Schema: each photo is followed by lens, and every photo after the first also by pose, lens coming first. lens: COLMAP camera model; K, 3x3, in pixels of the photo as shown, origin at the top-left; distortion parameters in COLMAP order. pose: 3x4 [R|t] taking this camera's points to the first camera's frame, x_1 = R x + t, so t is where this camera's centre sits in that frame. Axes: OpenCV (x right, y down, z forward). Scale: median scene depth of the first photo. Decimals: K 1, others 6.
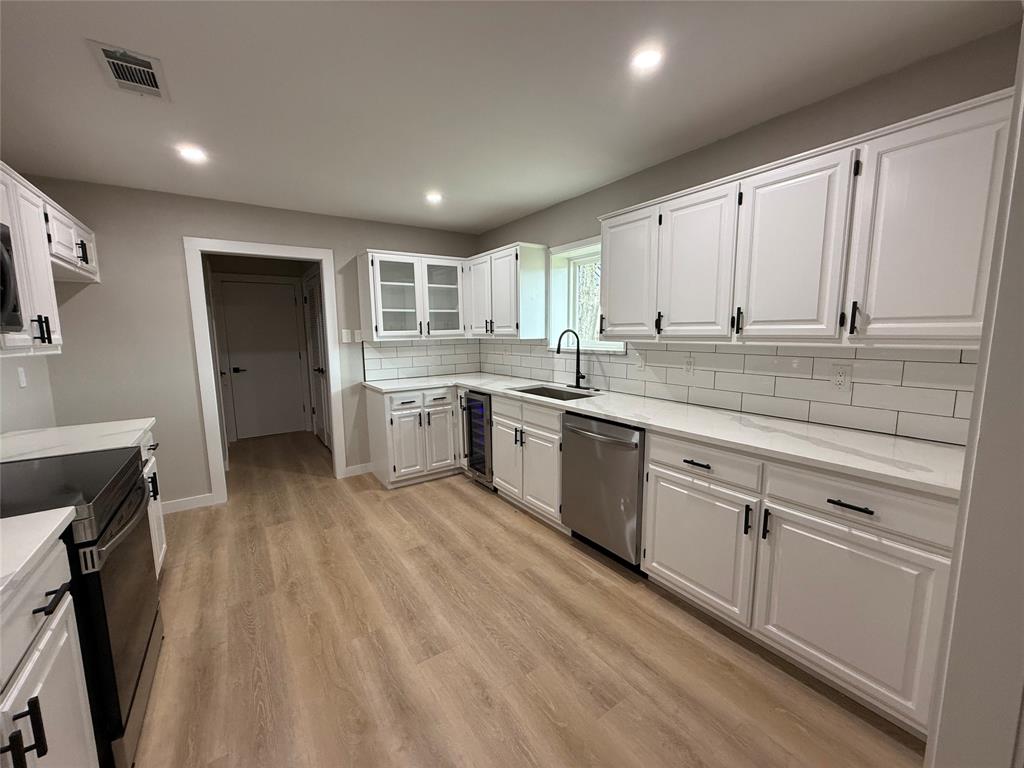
lens RADIAL K [[413.7, 0, 512.0], [0, 413.7, 384.0], [0, 0, 1]] dist [-0.001362, -0.000019]
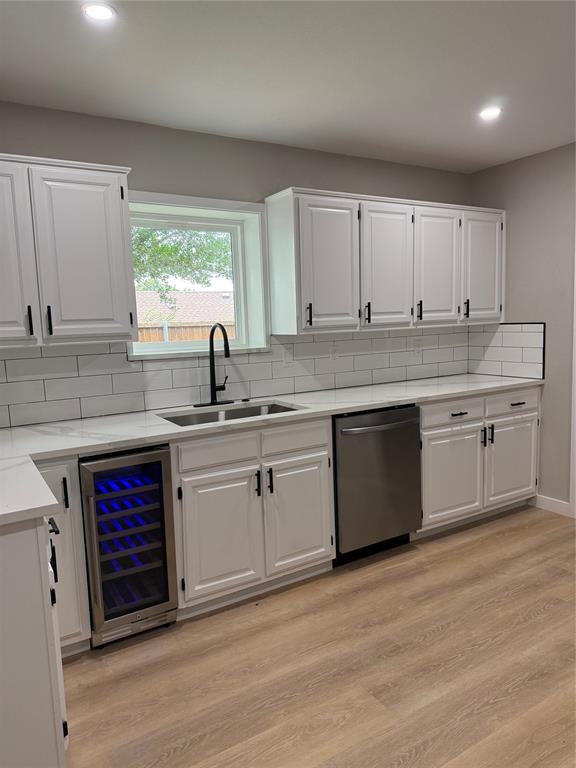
lens RADIAL K [[536.4, 0, 288.0], [0, 536.4, 384.0], [0, 0, 1]] dist [0.086929, -0.136694]
pose [[0.044739, -0.109857, 0.992940, -0.962892], [0.163093, 0.981404, 0.101232, -0.127125], [-0.985596, 0.157412, 0.061824, 1.037257]]
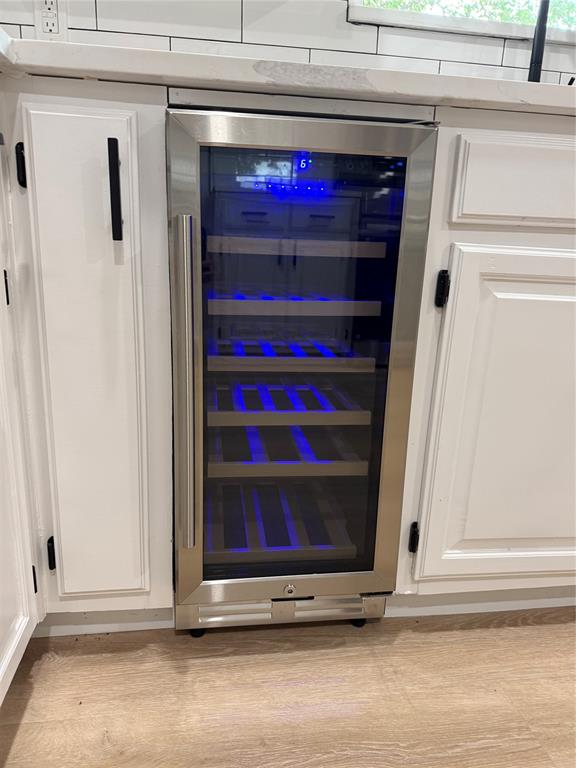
lens RADIAL K [[536.4, 0, 288.0], [0, 536.4, 384.0], [0, 0, 1]] dist [0.086929, -0.136694]
pose [[0.441571, -0.183692, 0.878221, -0.402350], [0.078312, 0.982973, 0.166227, 0.116517], [-0.893802, -0.004626, 0.448438, 1.245662]]
